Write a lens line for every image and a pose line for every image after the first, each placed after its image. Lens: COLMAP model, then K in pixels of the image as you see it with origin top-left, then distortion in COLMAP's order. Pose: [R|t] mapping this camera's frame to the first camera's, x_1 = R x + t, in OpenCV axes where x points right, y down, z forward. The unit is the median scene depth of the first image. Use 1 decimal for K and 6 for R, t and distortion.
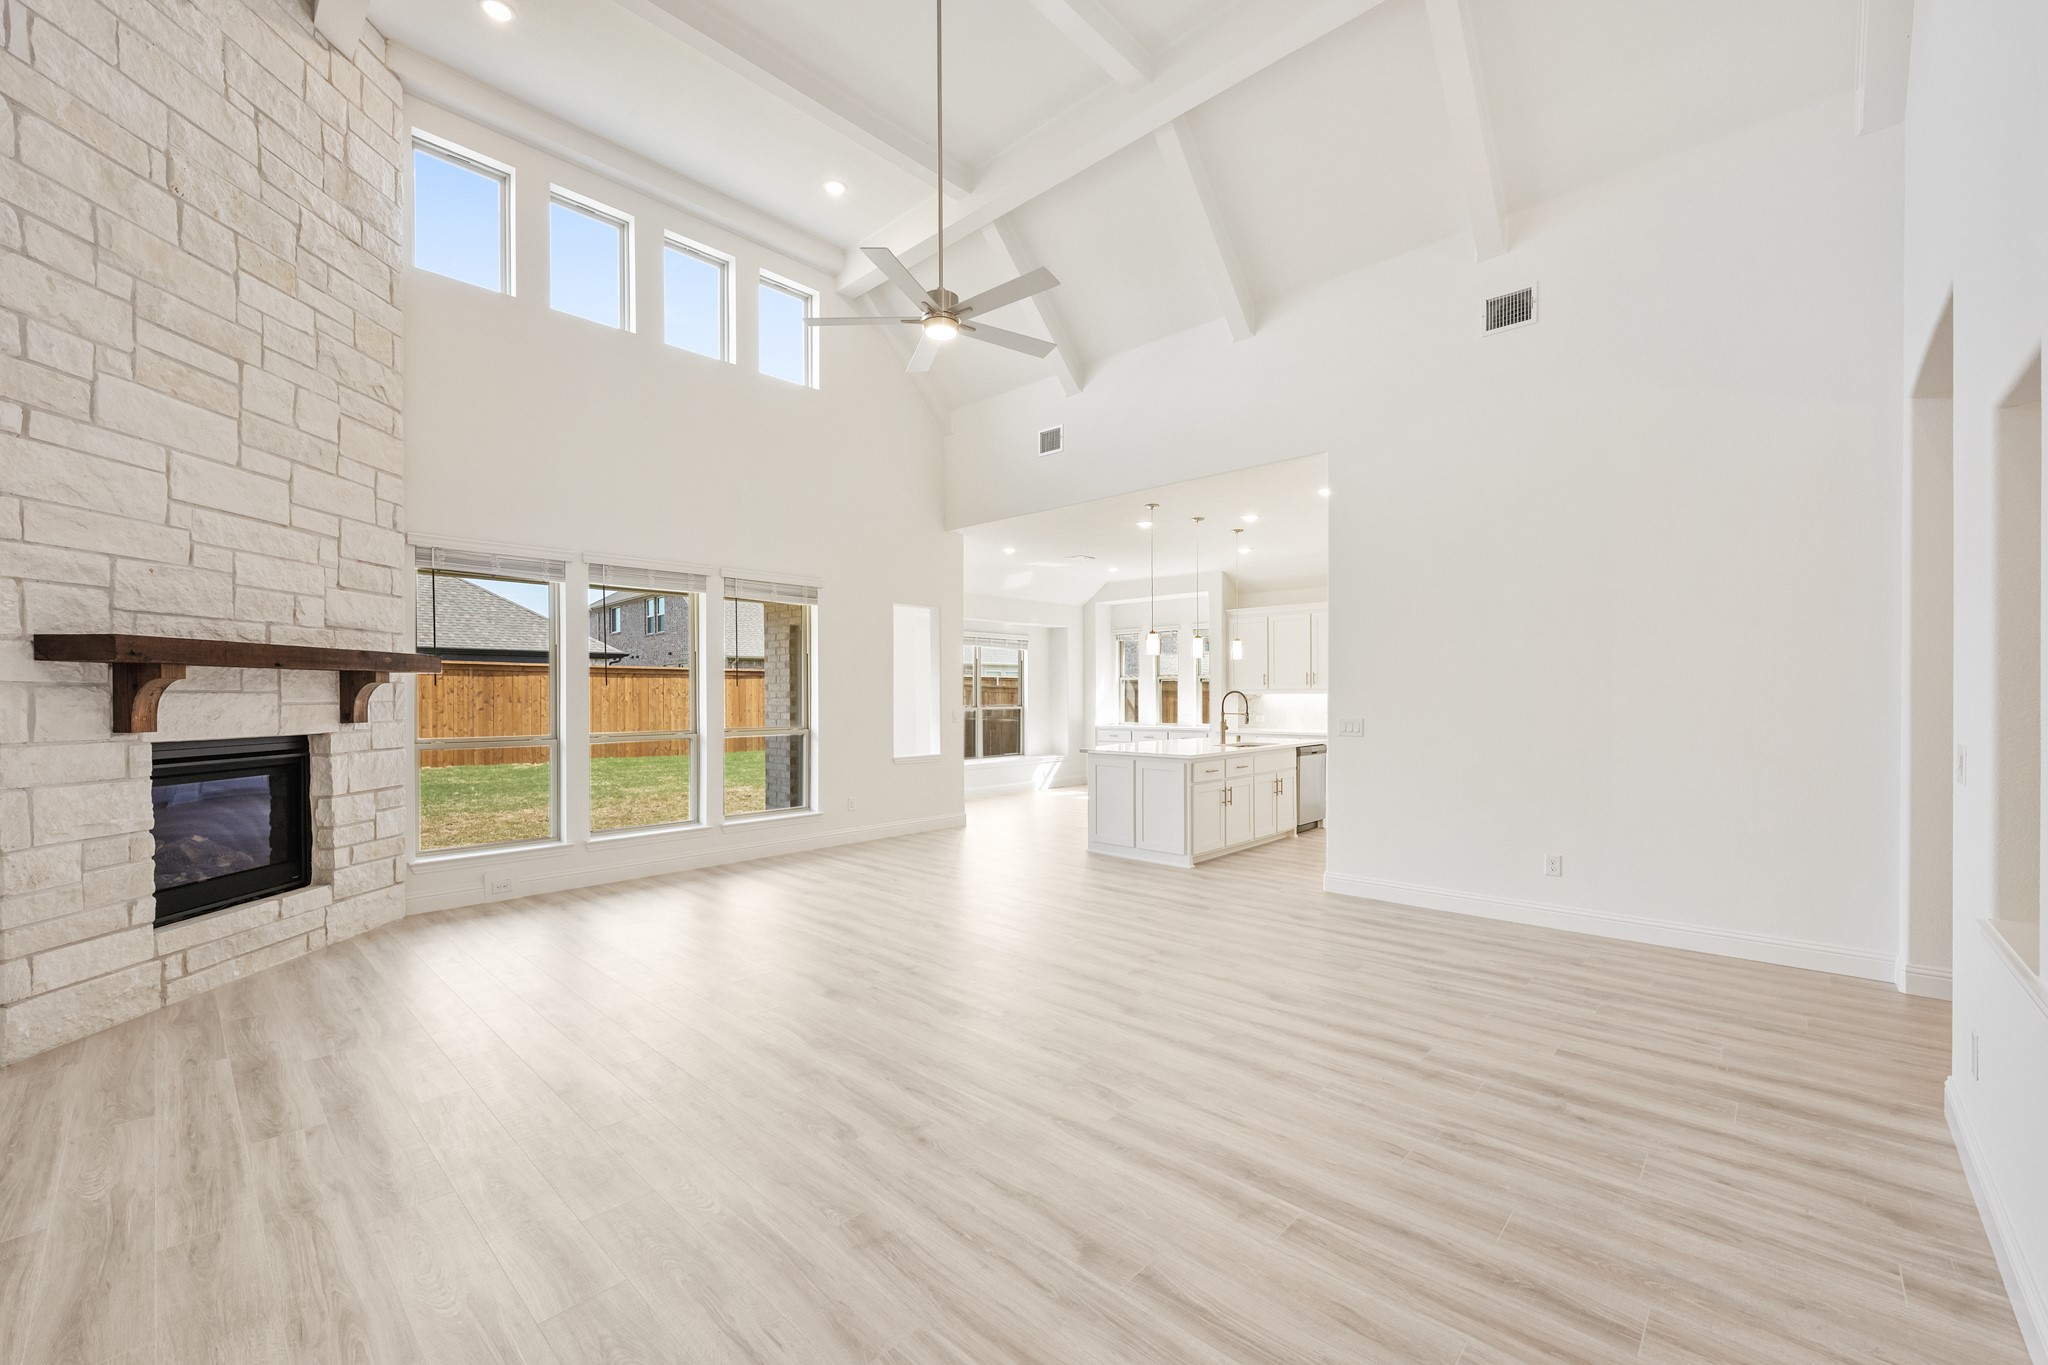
lens RADIAL K [[818.6, 0, 1032.0], [0, 818.6, 713.8], [0, 0, 1]] dist [-0.002819, -0.000382]
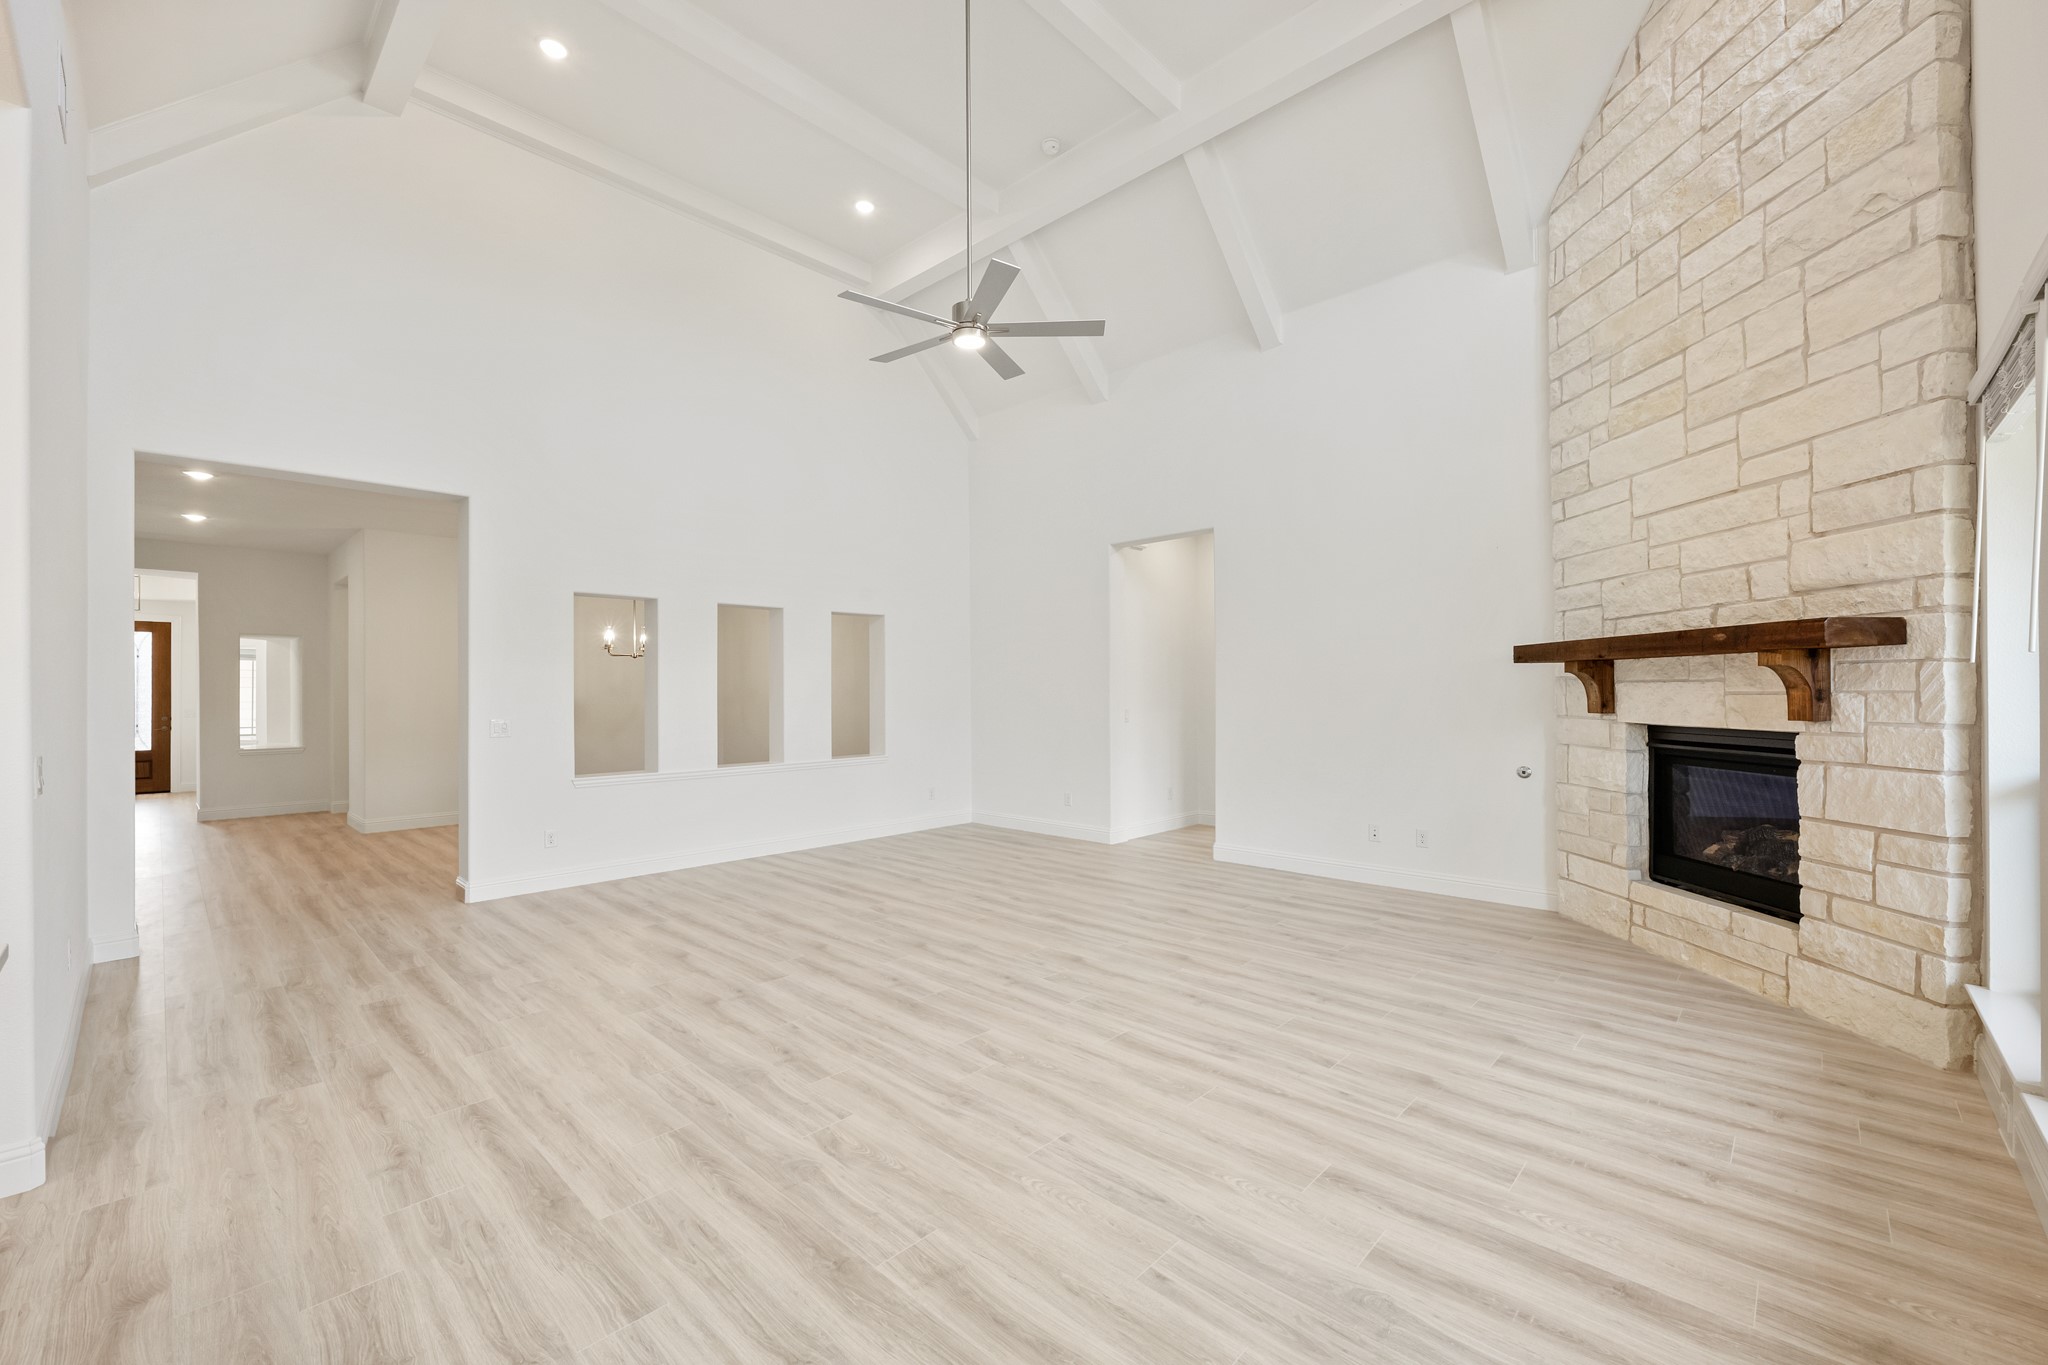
lens RADIAL K [[818.6, 0, 1027.5], [0, 818.6, 692.9], [0, 0, 1]] dist [-0.002819, -0.000382]
pose [[-0.999986, 0.004862, 0.002232, -0.165891], [0.004914, 0.999708, 0.023674, -0.039426], [-0.002117, 0.023685, -0.999717, 2.008381]]
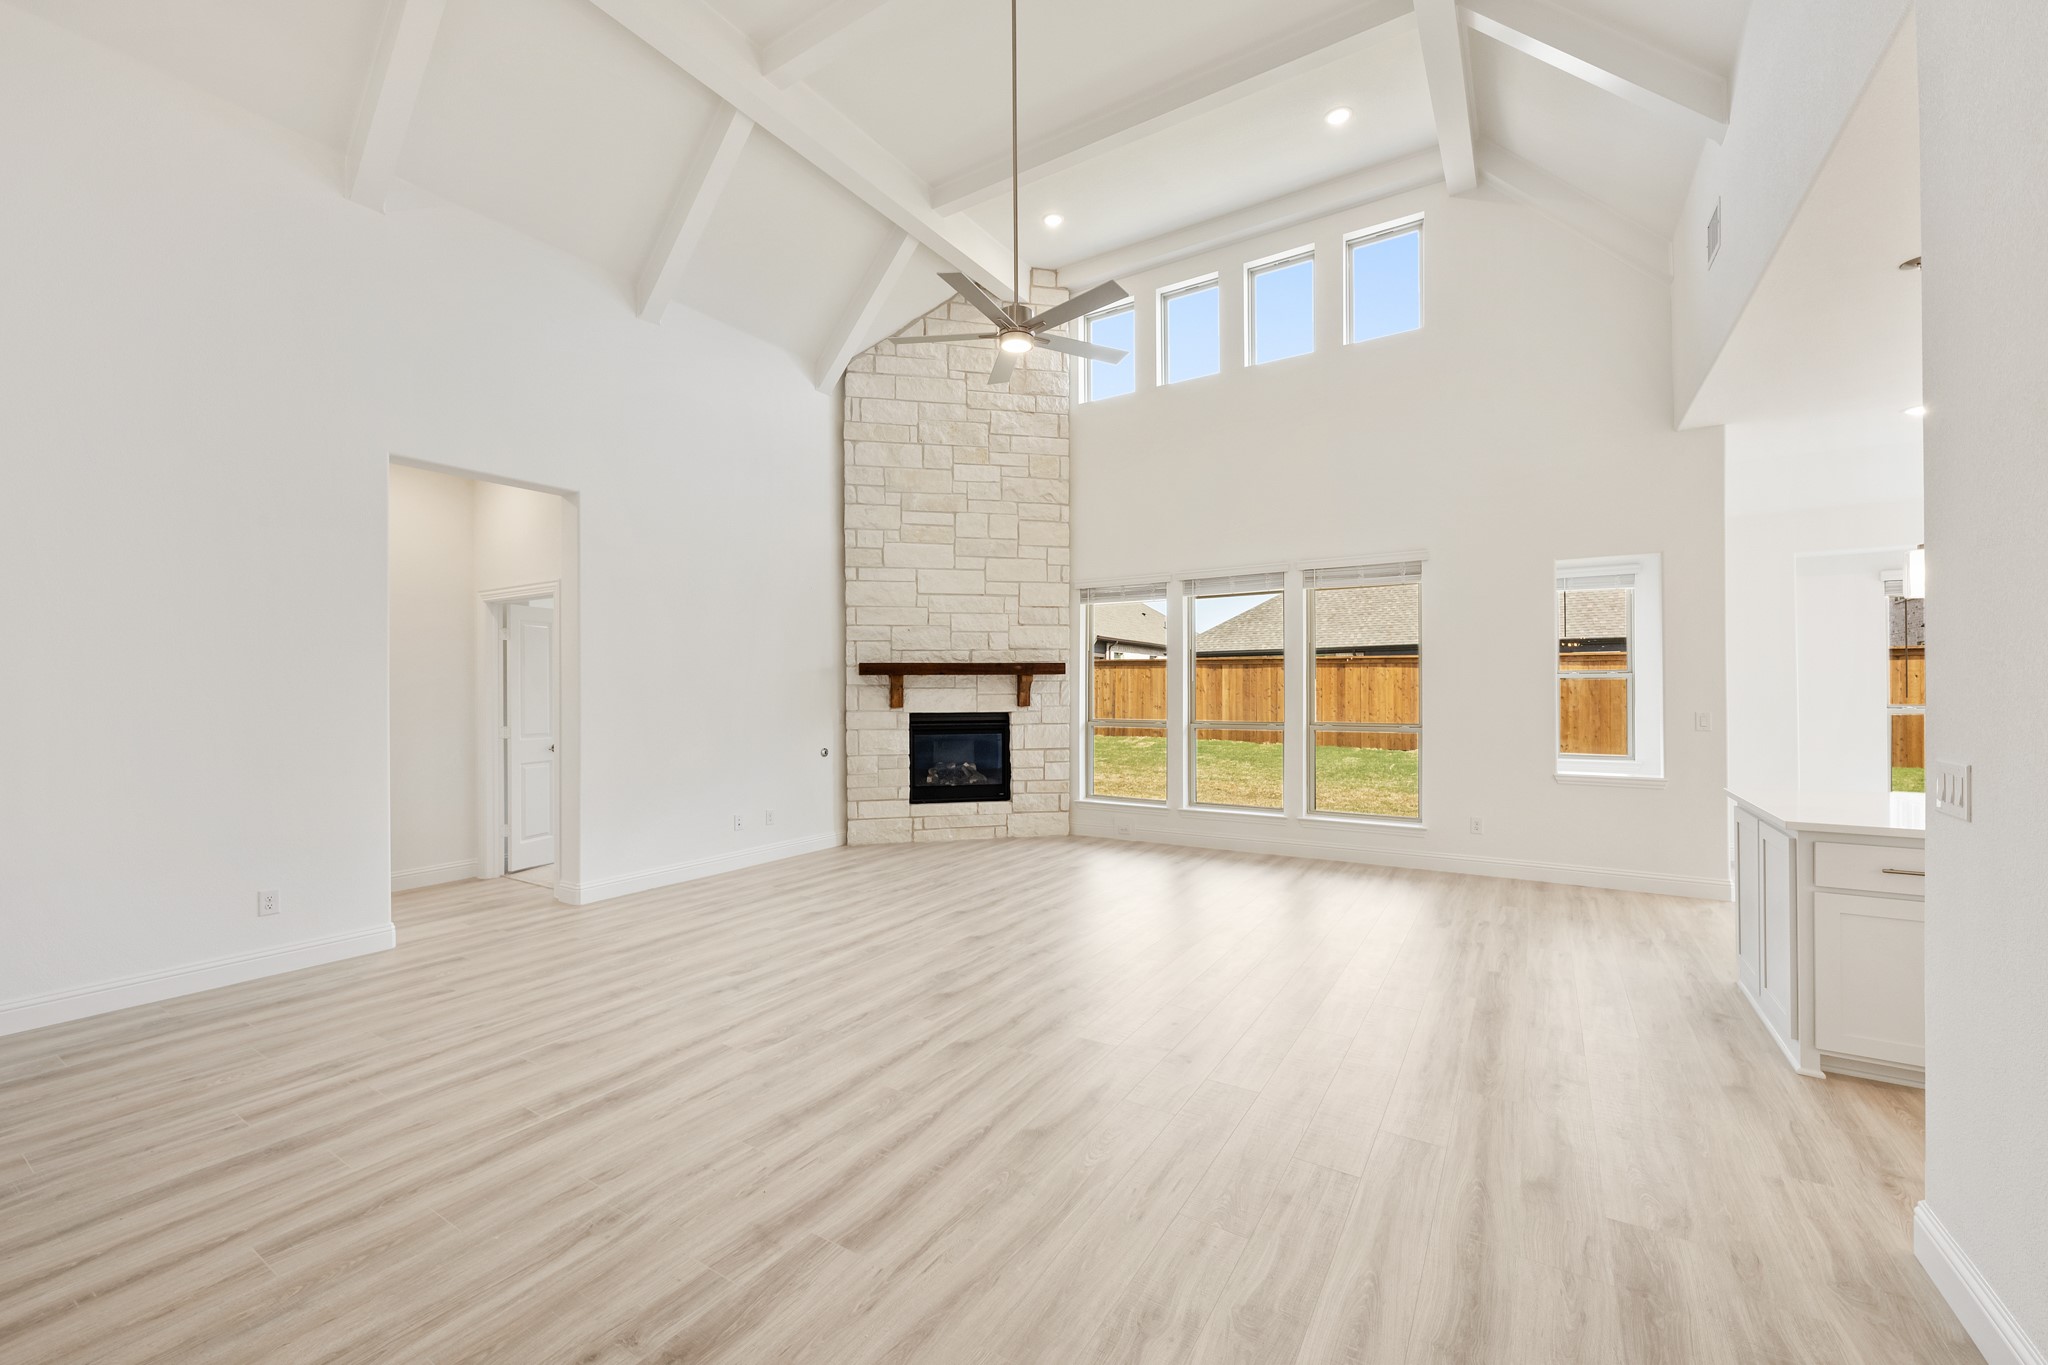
lens RADIAL K [[818.6, 0, 1019.9], [0, 818.6, 693.5], [0, 0, 1]] dist [-0.002819, -0.000382]
pose [[0.177598, 0.005446, -0.984088, 0.918659], [-0.016432, 0.999862, 0.002567, -0.021303], [0.983966, 0.015715, 0.177662, 0.817404]]
